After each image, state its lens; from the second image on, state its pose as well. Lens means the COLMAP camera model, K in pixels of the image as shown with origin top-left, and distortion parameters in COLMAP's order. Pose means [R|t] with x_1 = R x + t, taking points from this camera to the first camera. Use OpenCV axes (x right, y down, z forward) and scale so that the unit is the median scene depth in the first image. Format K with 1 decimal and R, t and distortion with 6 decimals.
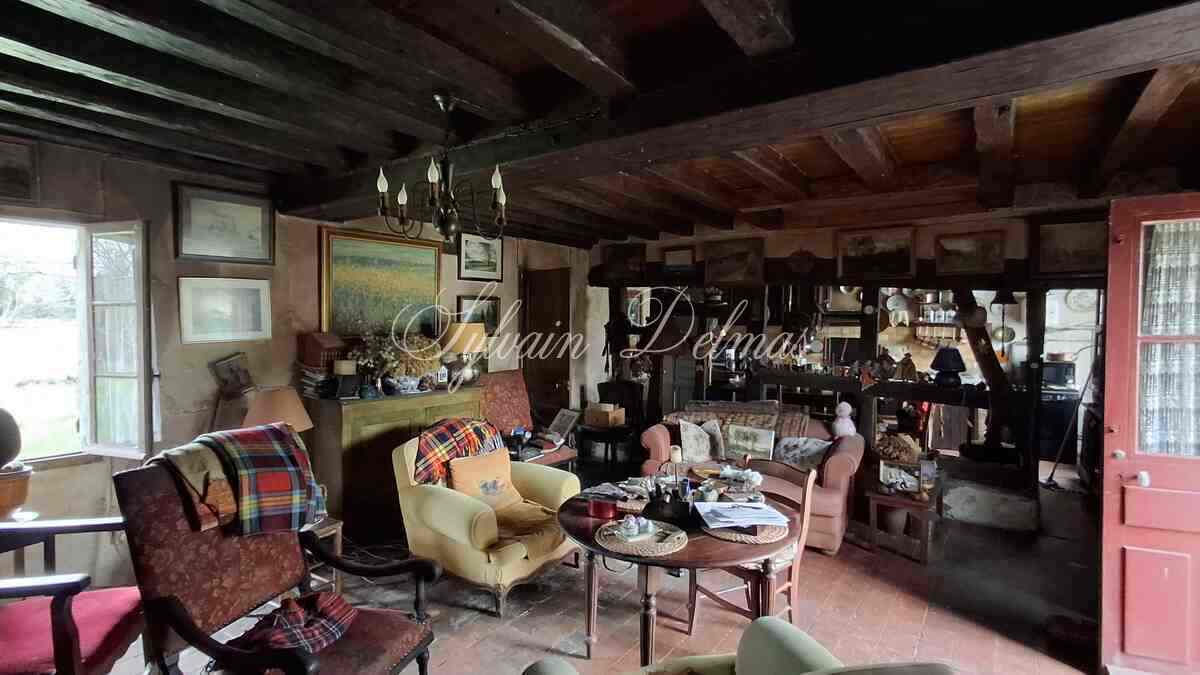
lens RADIAL K [[560.0, 0, 599.9], [0, 560.0, 340.4], [0, 0, 1]] dist [-0.003779, -0.000396]
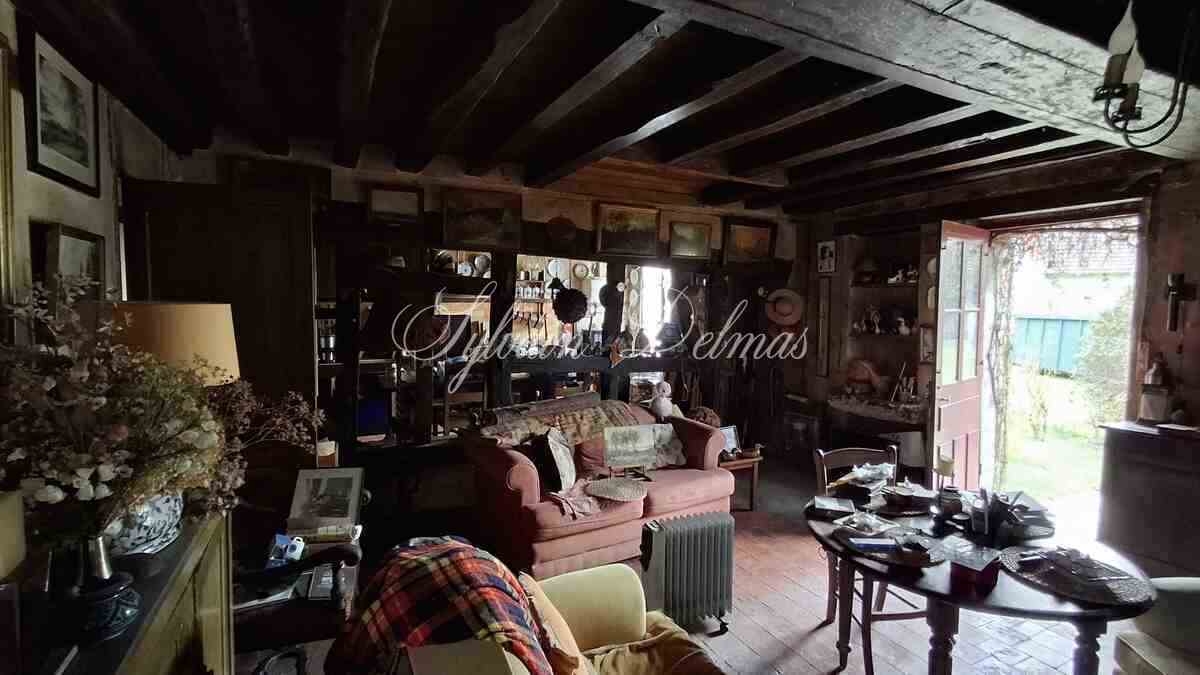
lens RADIAL K [[560.0, 0, 603.7], [0, 560.0, 333.7], [0, 0, 1]] dist [-0.003779, -0.000396]
pose [[0.463393, -0.049563, 0.884766, -0.388229], [0.017600, 0.998752, 0.046730, -0.017478], [-0.885978, -0.006083, 0.463687, 0.520939]]
